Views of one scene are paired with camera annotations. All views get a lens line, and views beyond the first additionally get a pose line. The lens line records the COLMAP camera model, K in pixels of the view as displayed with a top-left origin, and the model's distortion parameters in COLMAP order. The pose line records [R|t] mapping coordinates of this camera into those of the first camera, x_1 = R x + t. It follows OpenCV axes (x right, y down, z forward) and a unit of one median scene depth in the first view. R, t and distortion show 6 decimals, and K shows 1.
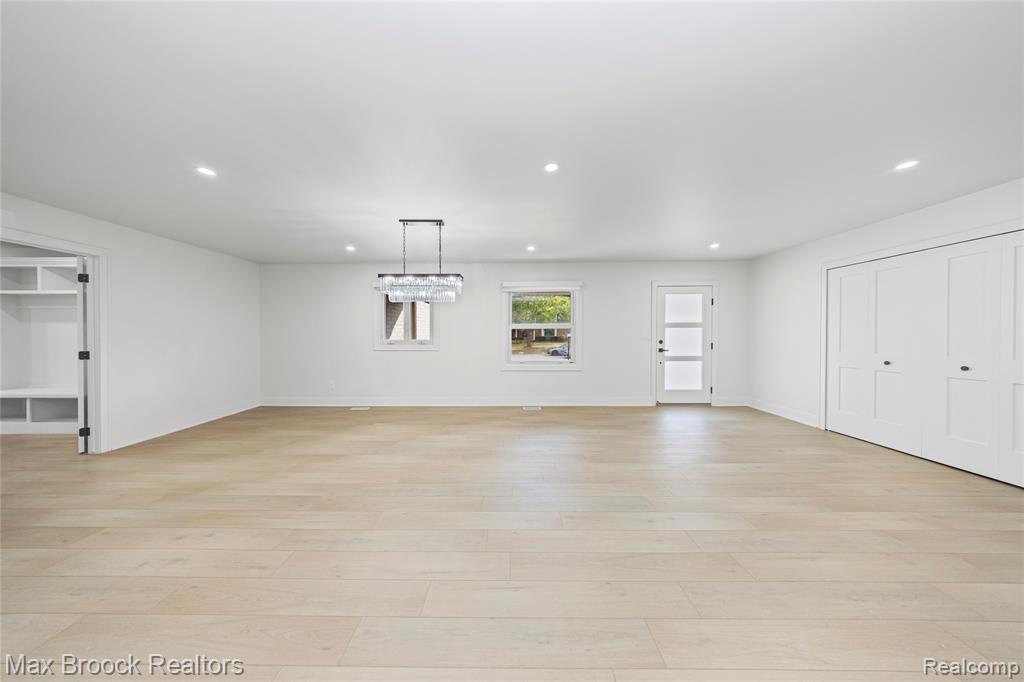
lens RADIAL K [[302.9, 0, 504.6], [0, 302.9, 338.9], [0, 0, 1]] dist [-0.000400, -0.000019]
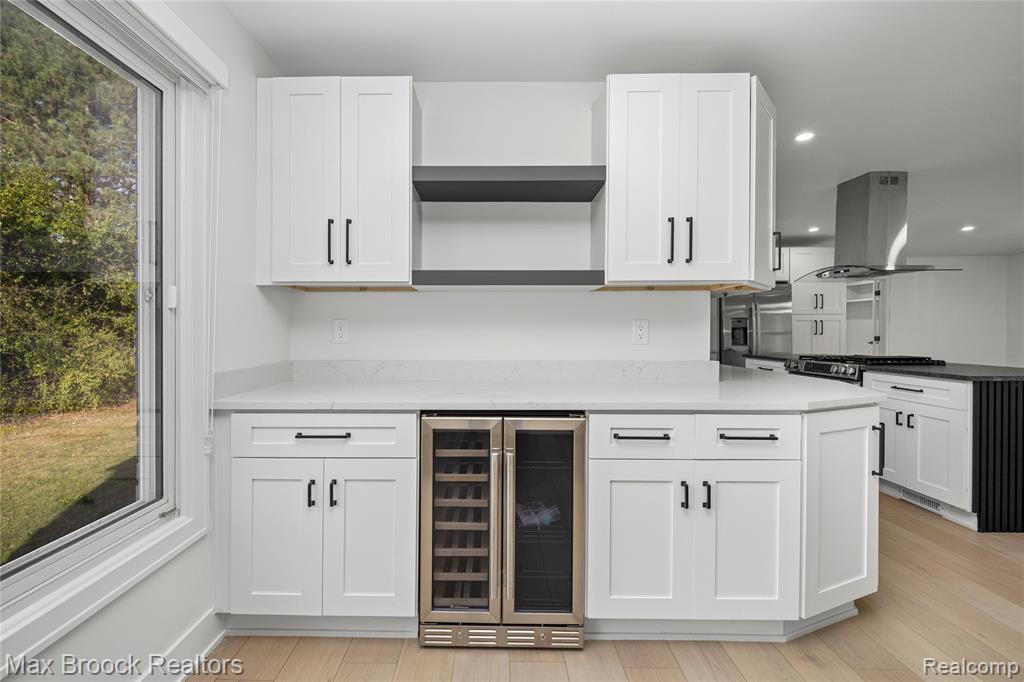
lens RADIAL K [[420.0, 0, 484.9], [0, 420.0, 335.6], [0, 0, 1]] dist [-0.000969, -0.000392]
pose [[-0.012402, 0.013894, -0.999827, 0.614602], [-0.016039, 0.999772, 0.014092, 0.024501], [0.999794, 0.016211, -0.012177, -0.729197]]
